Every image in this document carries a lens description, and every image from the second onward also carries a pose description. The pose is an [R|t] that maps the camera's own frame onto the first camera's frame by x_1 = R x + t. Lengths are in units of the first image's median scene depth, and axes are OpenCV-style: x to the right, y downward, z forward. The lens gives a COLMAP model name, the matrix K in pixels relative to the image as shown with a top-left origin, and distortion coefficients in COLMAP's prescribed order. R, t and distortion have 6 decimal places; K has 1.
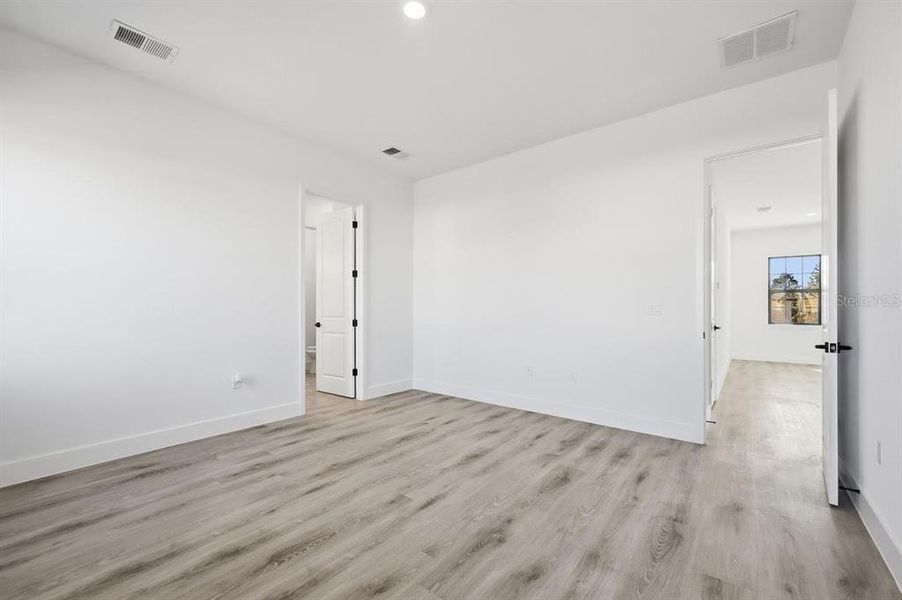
lens RADIAL K [[365.8, 0, 450.5], [0, 365.8, 303.8], [0, 0, 1]] dist [-0.001718, 0.000307]
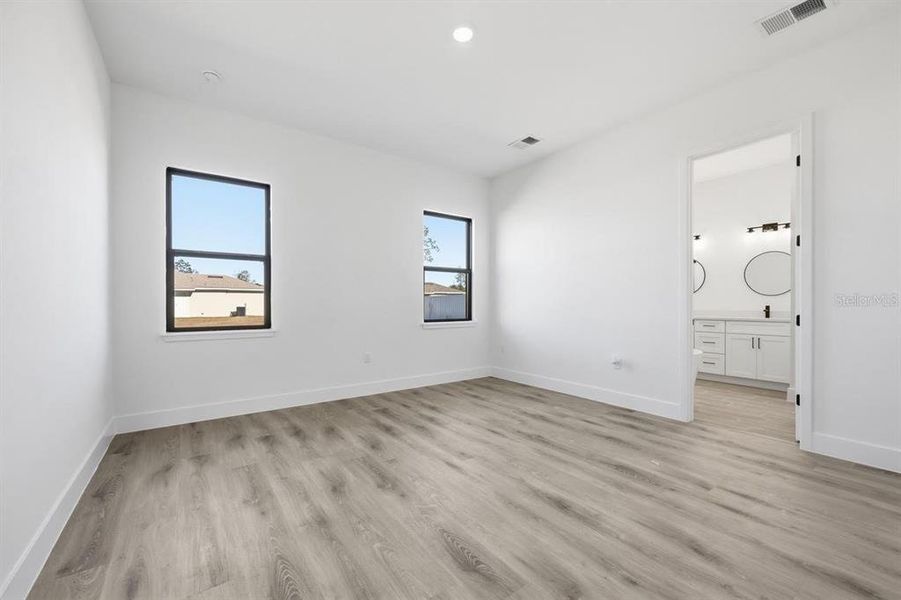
lens RADIAL K [[365.4, 0, 450.0], [0, 365.4, 303.8], [0, 0, 1]] dist [-0.001718, 0.000307]
pose [[-0.257057, 0.000774, -0.966396, 0.839203], [0.013076, 0.999911, -0.002678, 0.034549], [0.966308, -0.013325, -0.257044, 1.036673]]
